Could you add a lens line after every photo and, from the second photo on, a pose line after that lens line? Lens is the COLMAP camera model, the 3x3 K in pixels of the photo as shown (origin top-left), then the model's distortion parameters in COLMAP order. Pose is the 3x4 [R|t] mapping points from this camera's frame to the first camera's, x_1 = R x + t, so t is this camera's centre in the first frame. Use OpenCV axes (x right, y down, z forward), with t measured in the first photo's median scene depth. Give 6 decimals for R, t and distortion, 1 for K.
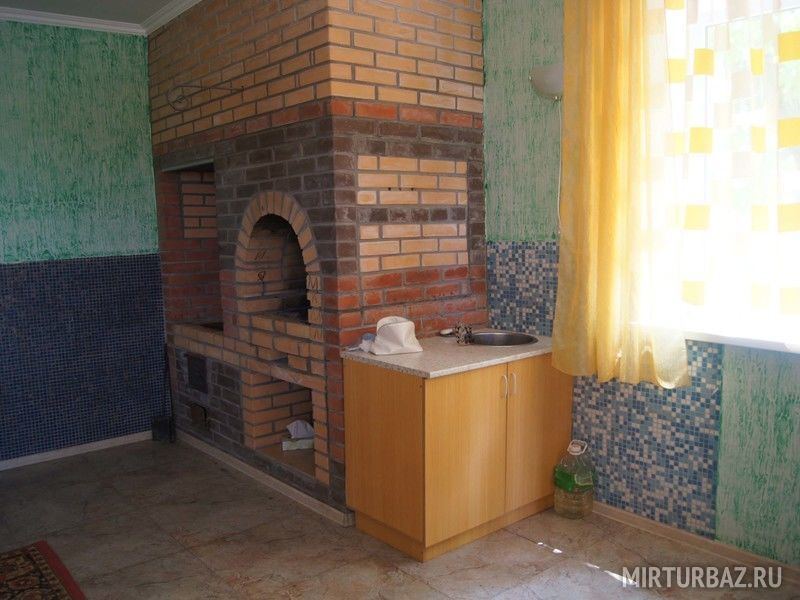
lens RADIAL K [[692.1, 0, 398.7], [0, 692.1, 302.7], [0, 0, 1]] dist [-0.087576, 0.015035]
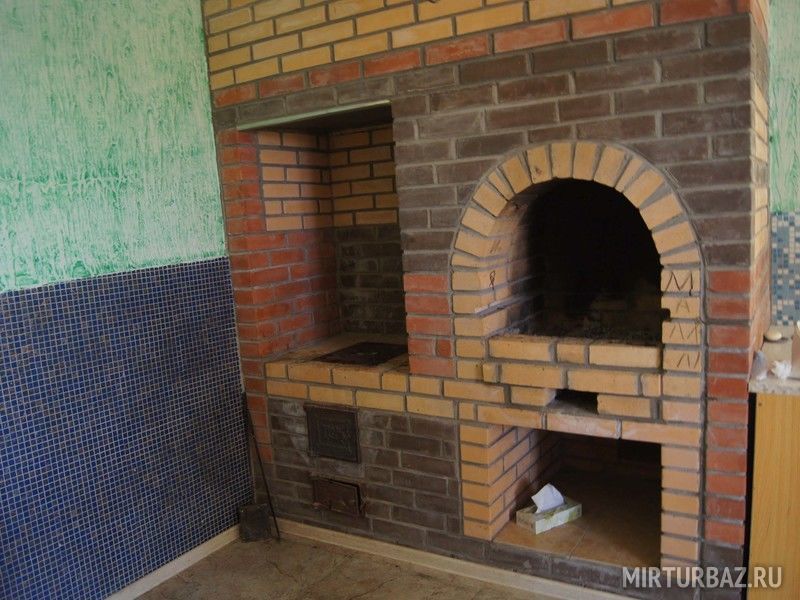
lens RADIAL K [[692.1, 0, 400.7], [0, 692.1, 301.9], [0, 0, 1]] dist [-0.087576, 0.015035]
pose [[0.954489, -0.081241, 0.286969, -0.438148], [0.078830, 0.996688, 0.019965, -0.033586], [-0.287641, 0.003566, 0.957732, 0.369902]]
